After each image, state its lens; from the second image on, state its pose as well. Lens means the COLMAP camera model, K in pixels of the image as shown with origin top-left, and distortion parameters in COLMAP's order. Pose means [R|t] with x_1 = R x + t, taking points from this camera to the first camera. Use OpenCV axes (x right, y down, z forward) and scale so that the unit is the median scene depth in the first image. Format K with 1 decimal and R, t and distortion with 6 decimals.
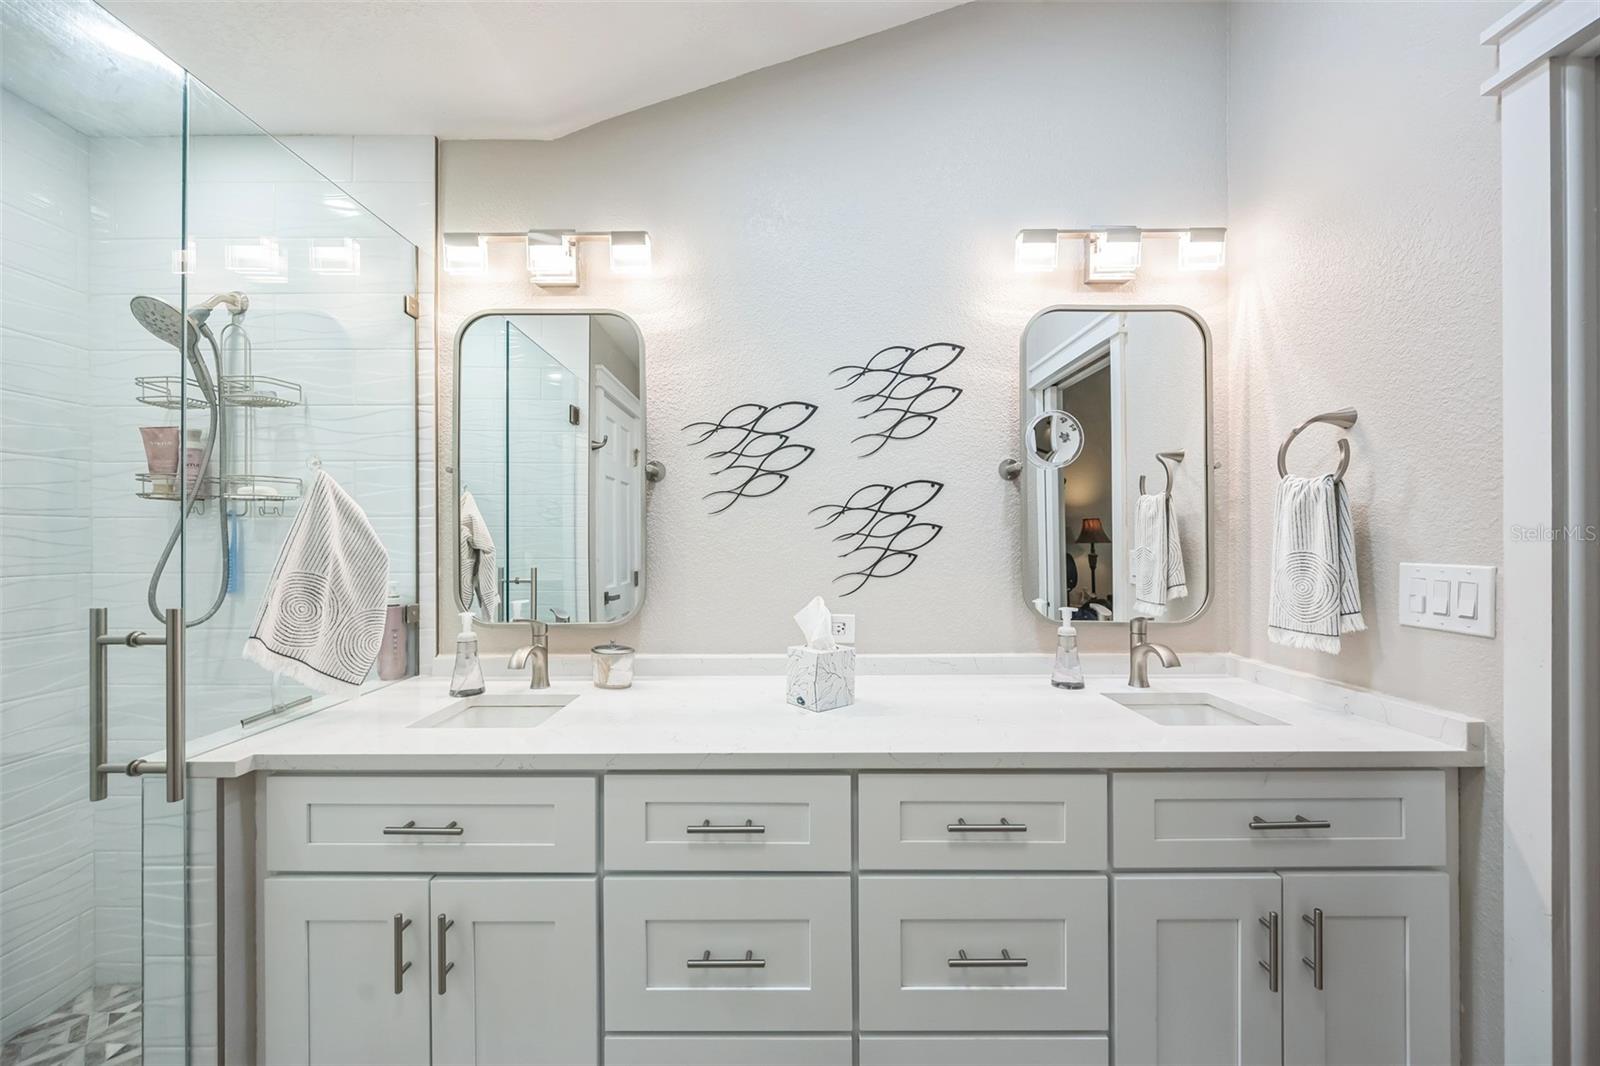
lens RADIAL K [[642.6, 0, 787.3], [0, 642.6, 531.1], [0, 0, 1]] dist [0.000952, -0.000341]
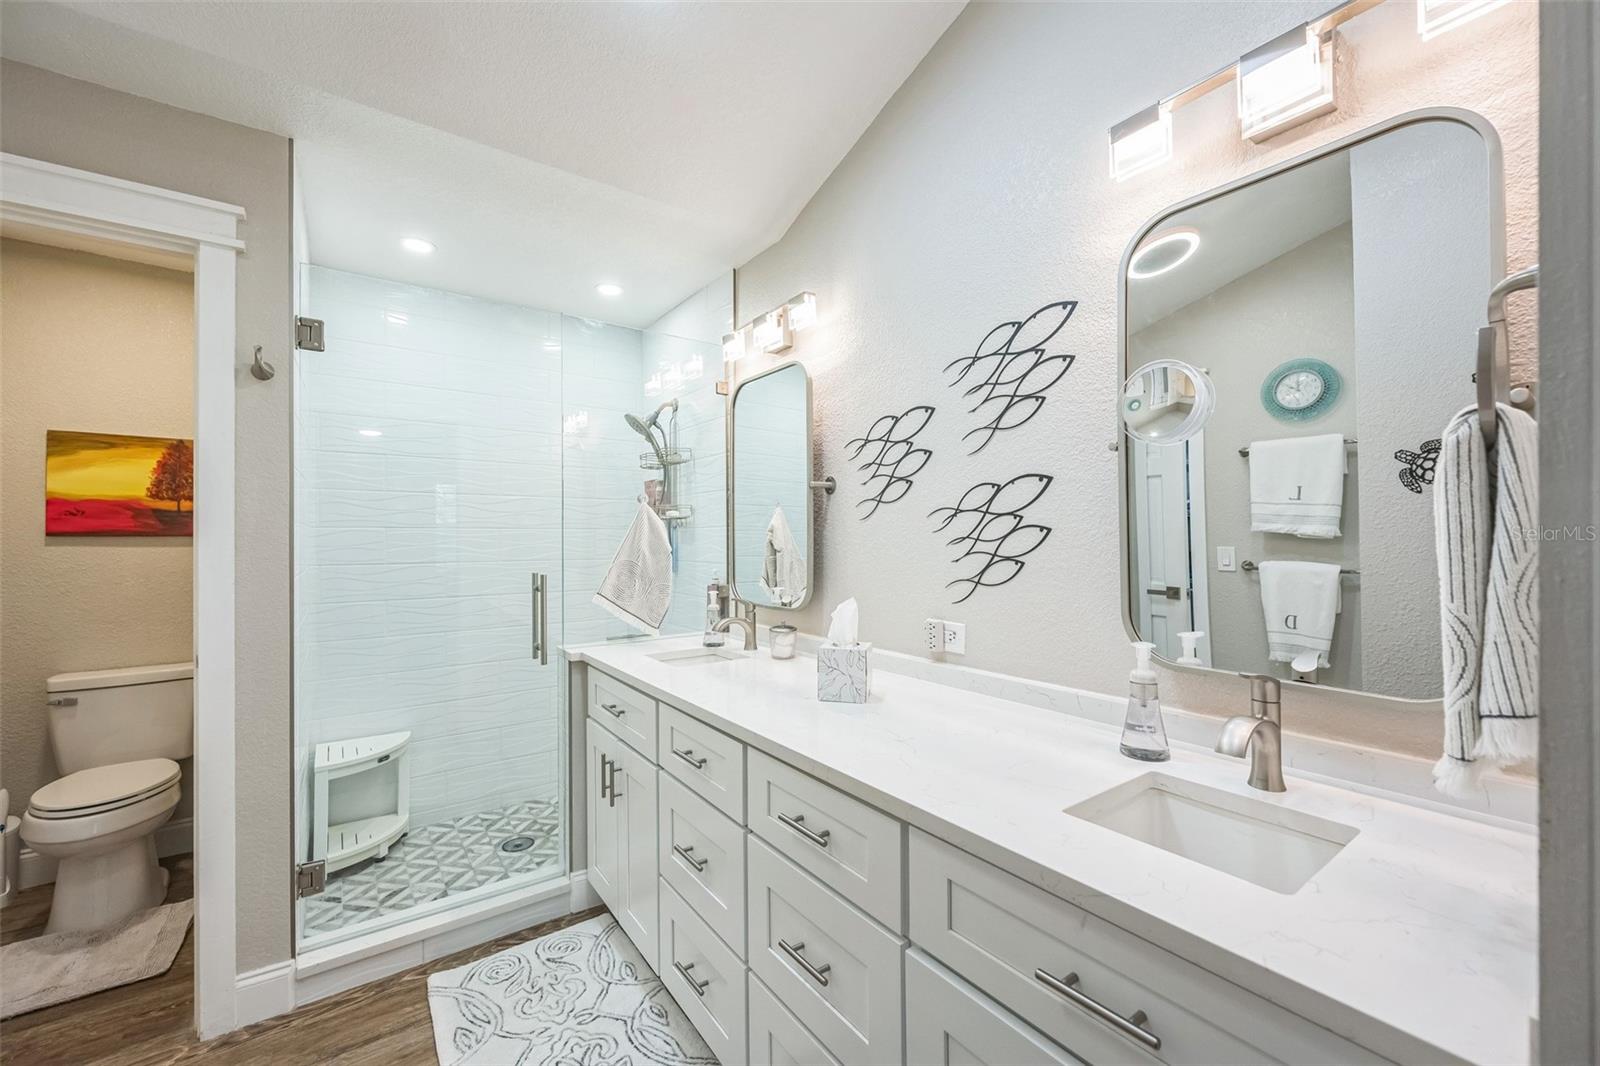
lens RADIAL K [[642.6, 0, 787.3], [0, 642.6, 531.1], [0, 0, 1]] dist [0.000952, -0.000341]
pose [[0.571418, -0.009655, -0.820602, 0.722029], [0.009557, 0.999941, -0.005111, -0.002948], [0.820603, -0.004922, 0.571477, 0.255046]]
